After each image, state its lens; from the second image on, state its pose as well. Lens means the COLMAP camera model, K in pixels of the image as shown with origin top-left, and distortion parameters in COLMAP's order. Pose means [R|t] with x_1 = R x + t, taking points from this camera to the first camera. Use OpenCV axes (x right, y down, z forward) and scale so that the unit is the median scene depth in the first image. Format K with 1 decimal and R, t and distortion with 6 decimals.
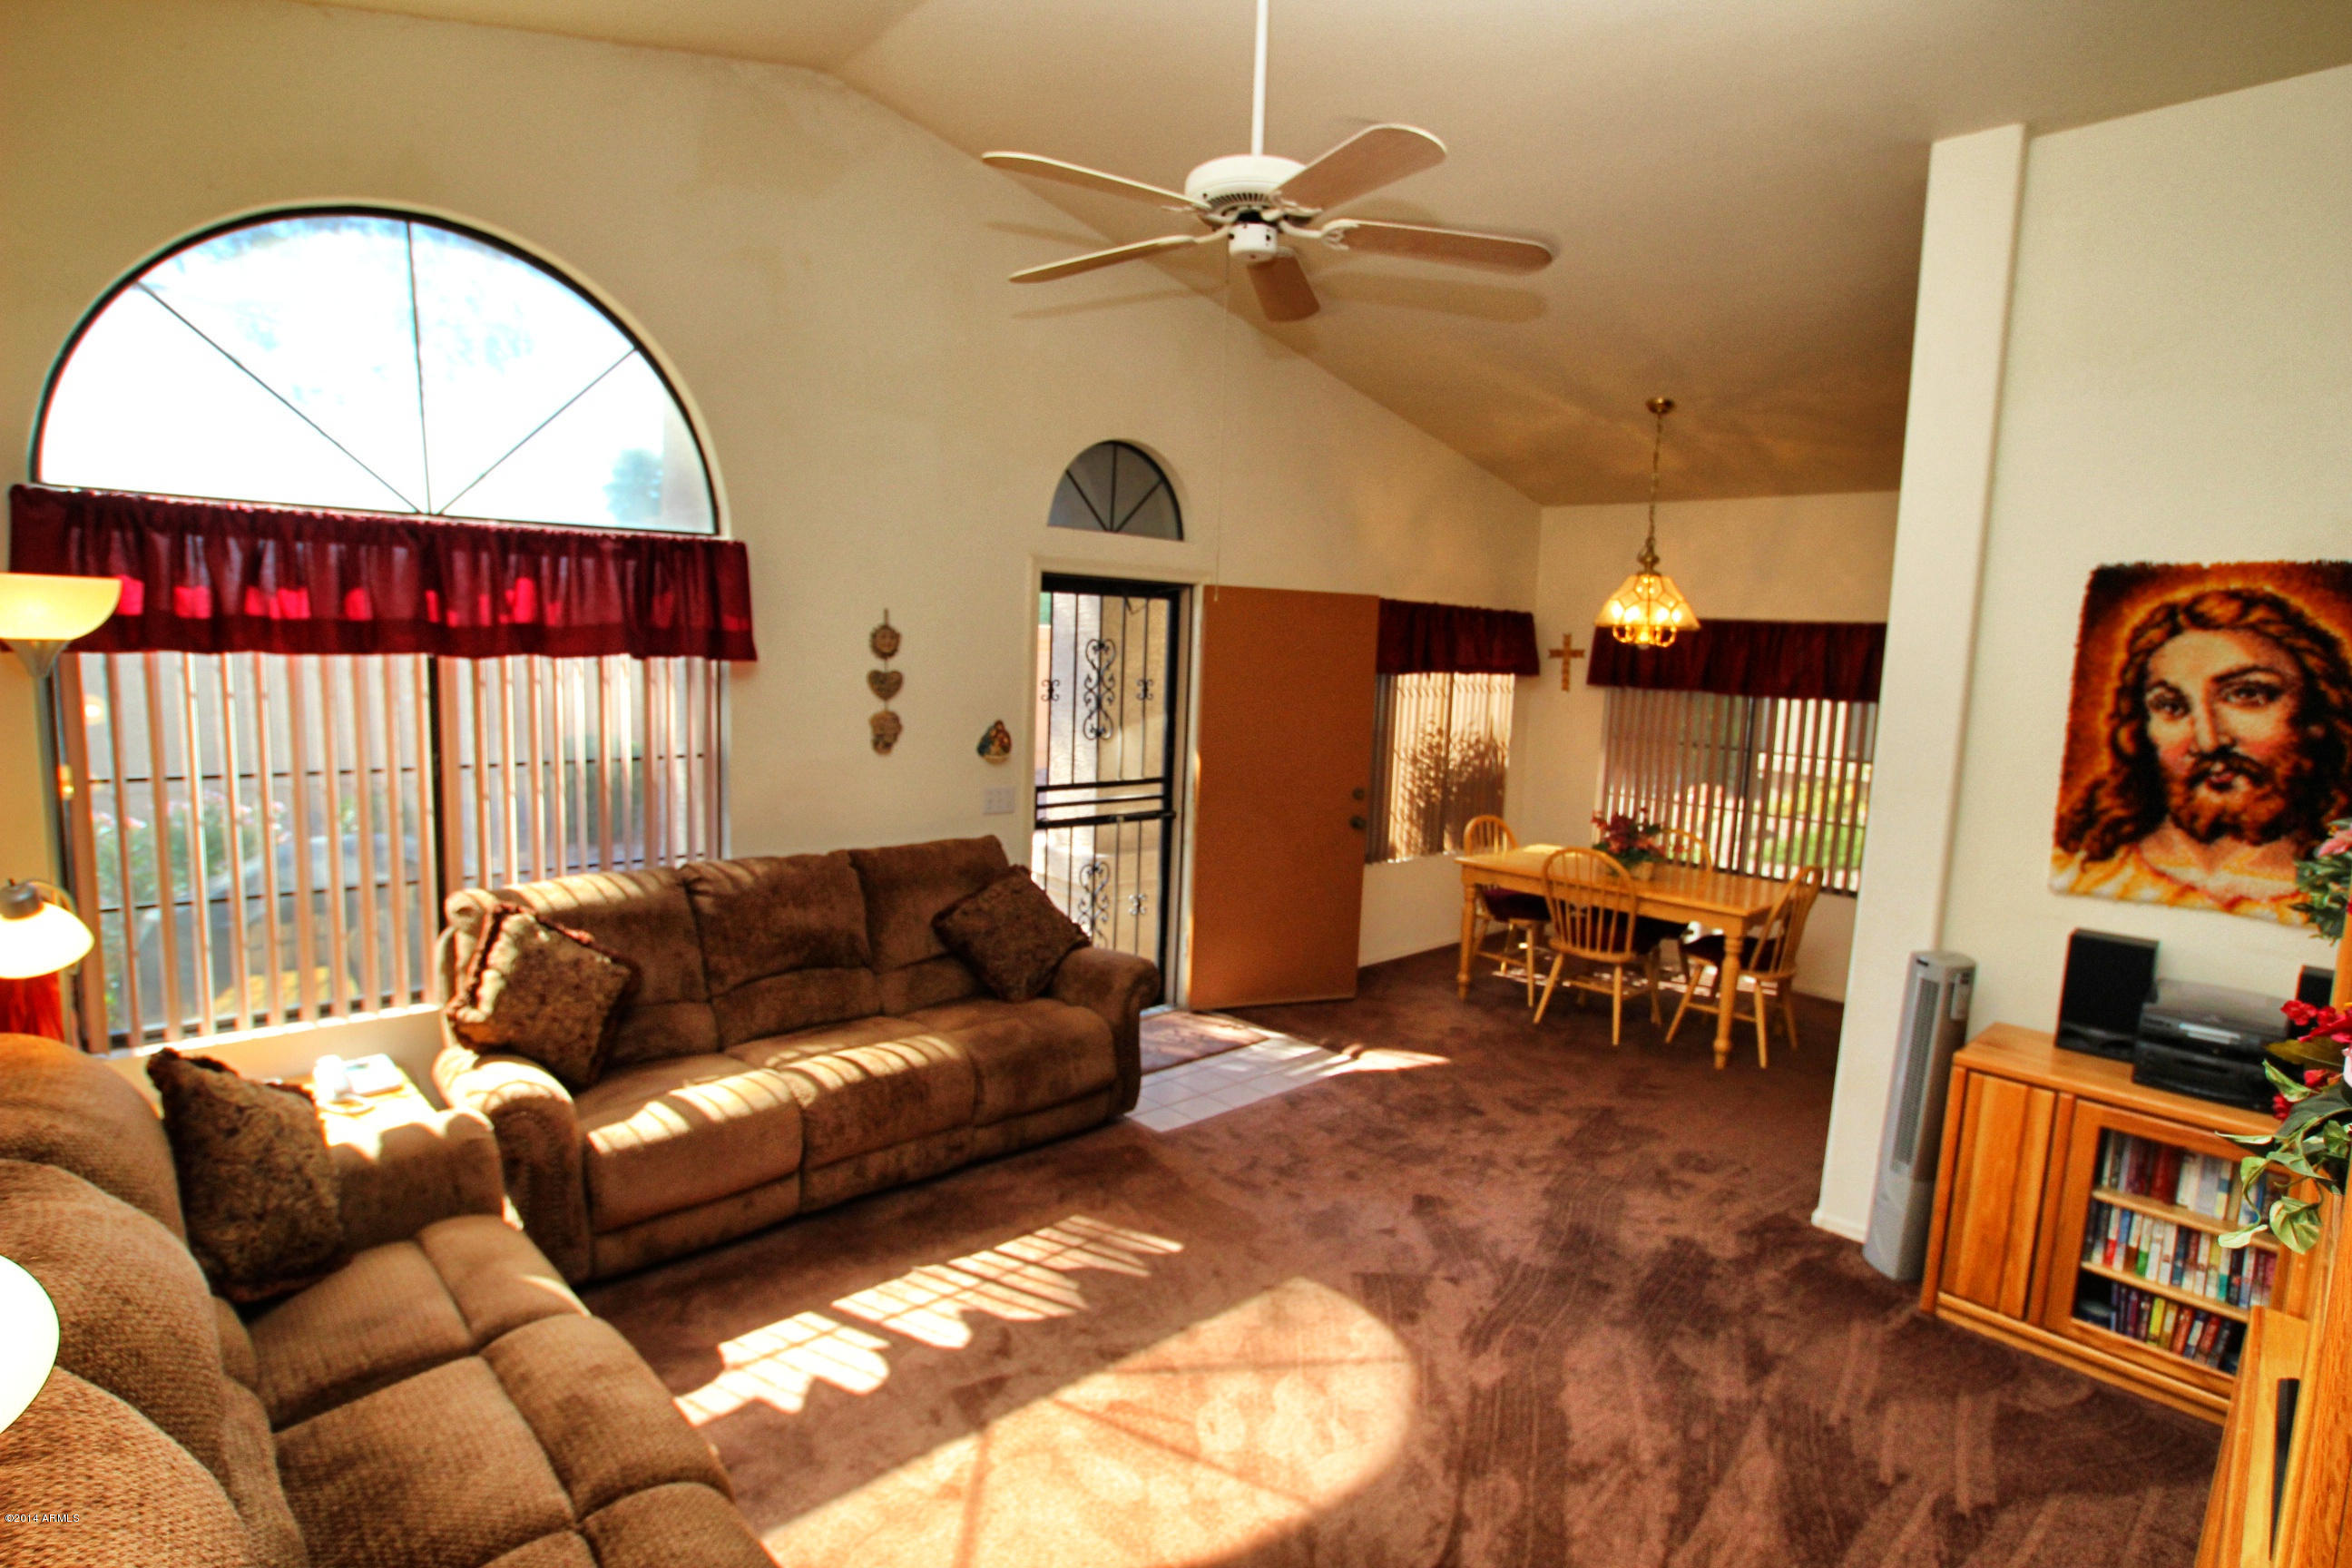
lens RADIAL K [[1191.5, 0, 1176.0], [0, 1191.5, 784.0], [0, 0, 1]] dist [-0.076086, 0.024876]
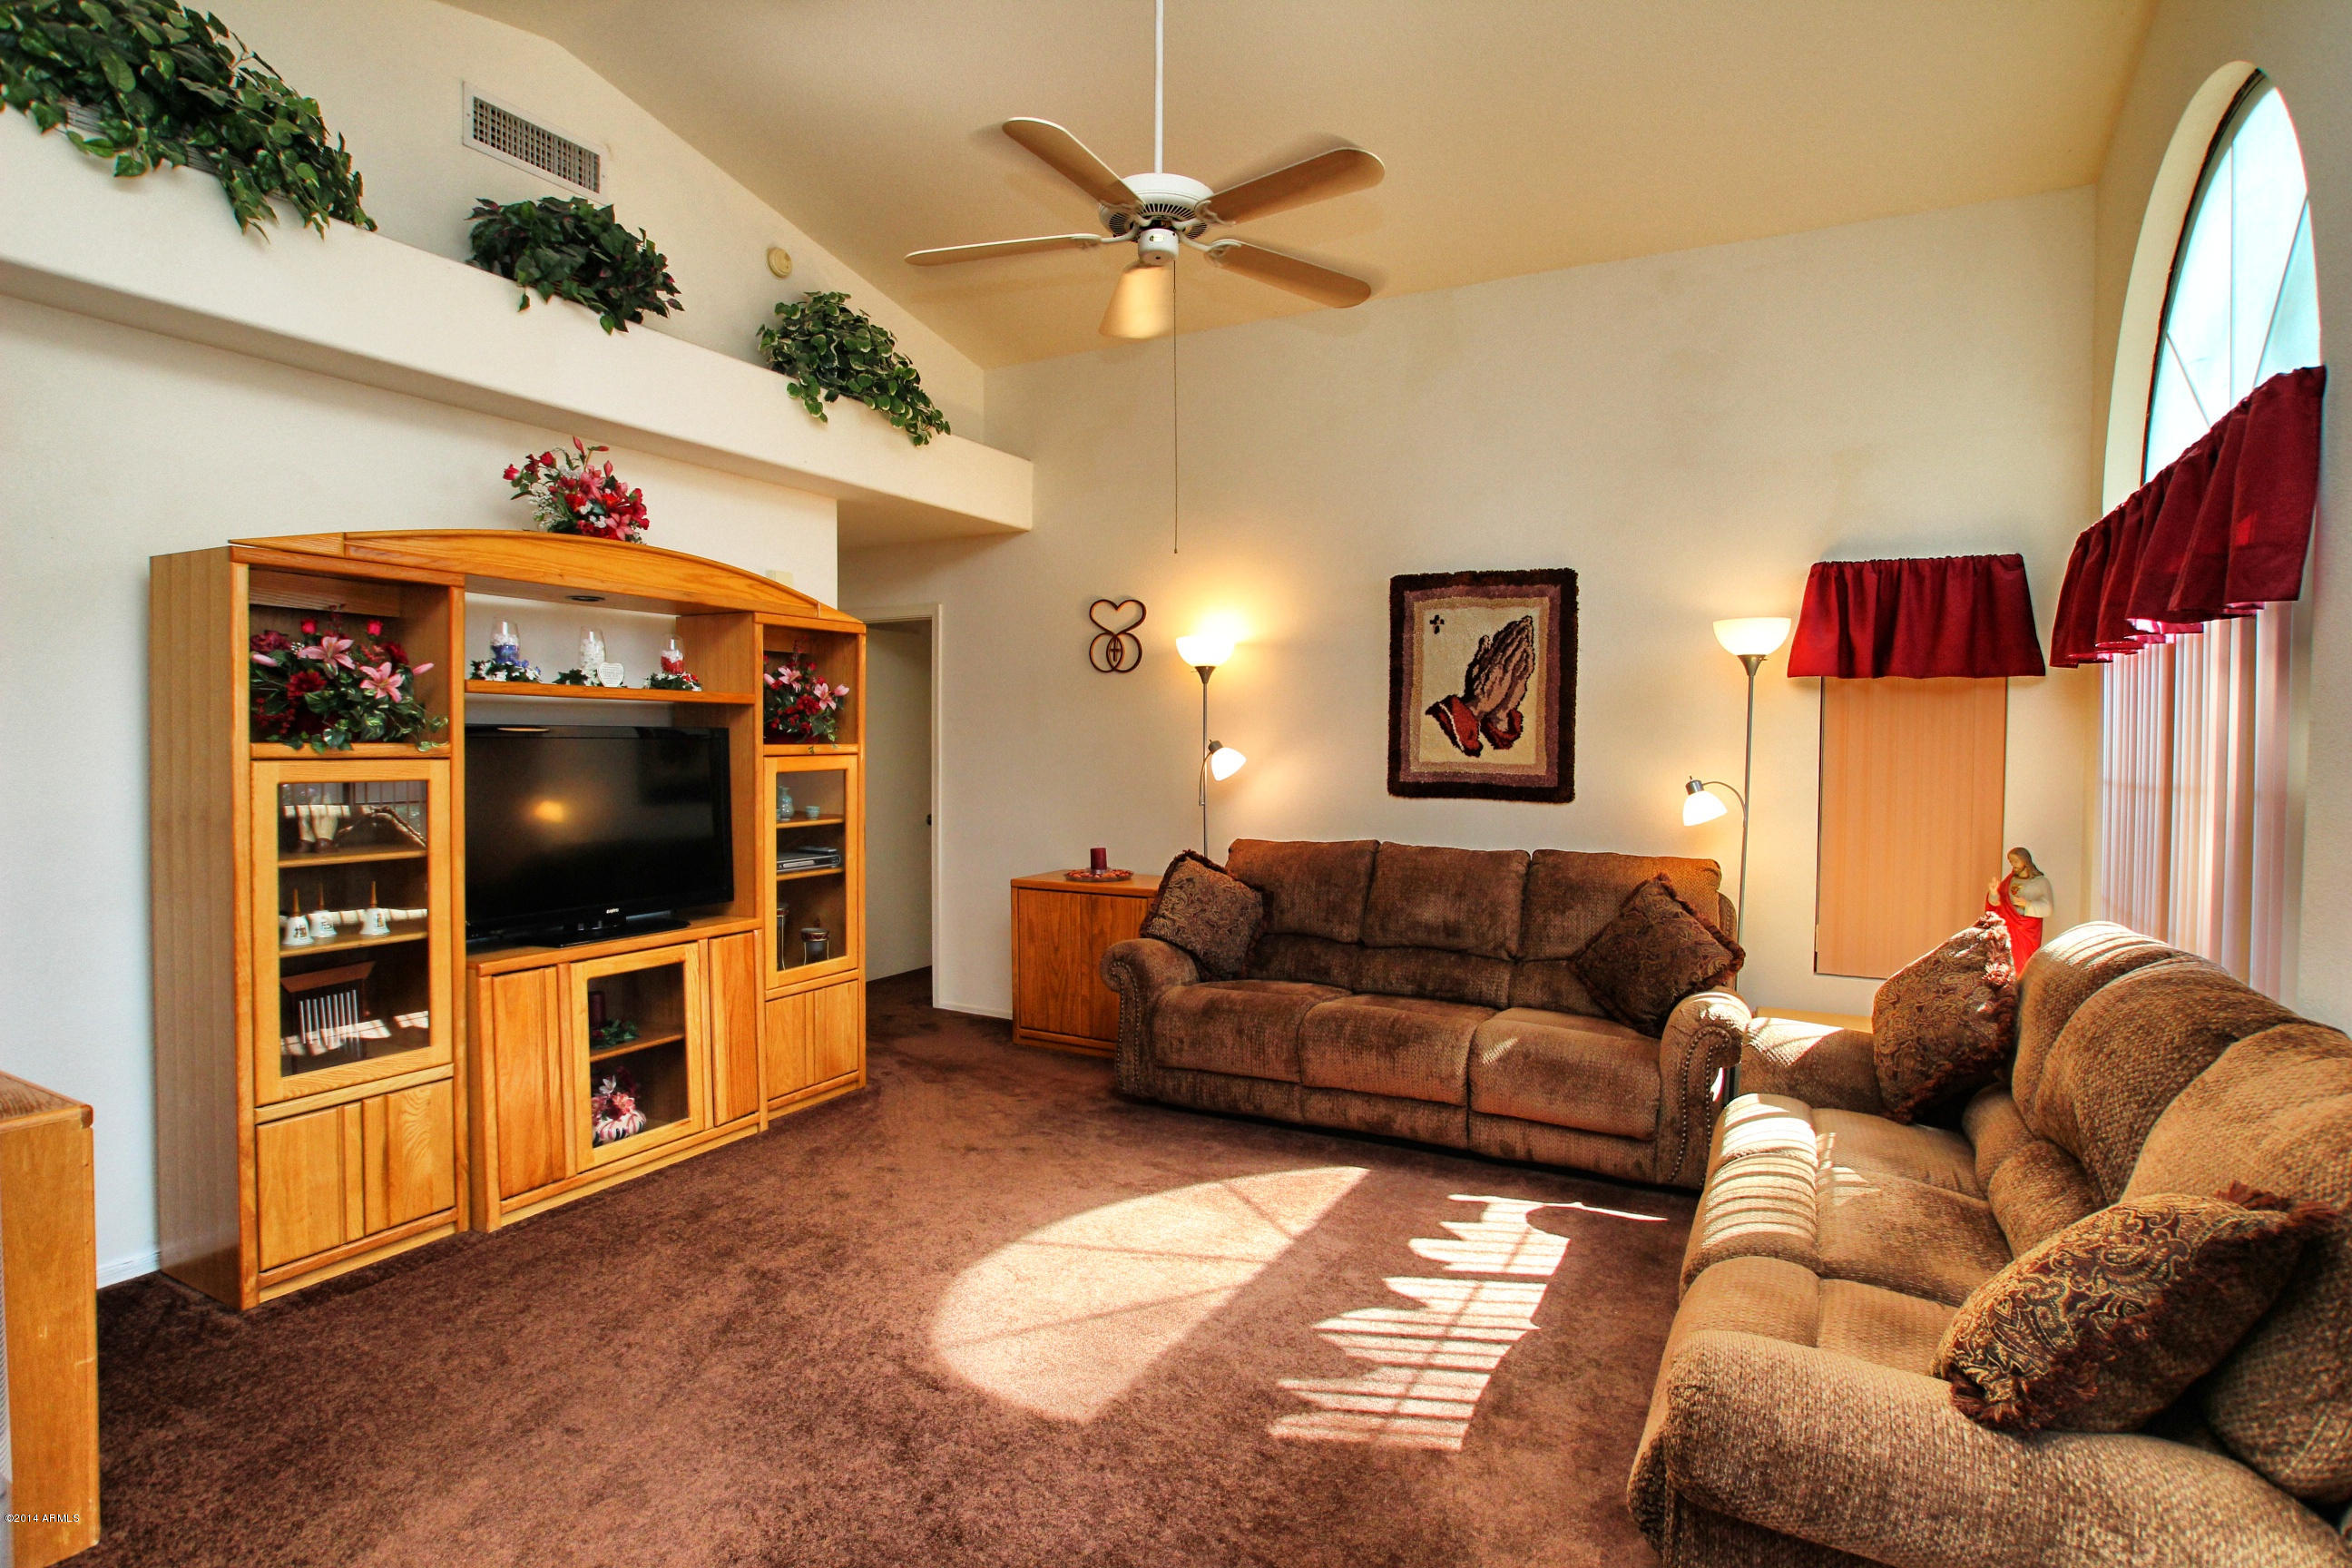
lens RADIAL K [[1191.5, 0, 1176.0], [0, 1191.5, 784.0], [0, 0, 1]] dist [-0.076086, 0.024876]
pose [[-0.950561, -0.032444, -0.308837, 0.308285], [-0.075128, 0.989010, 0.127337, -0.058564], [0.301312, 0.144244, -0.942552, 1.803160]]
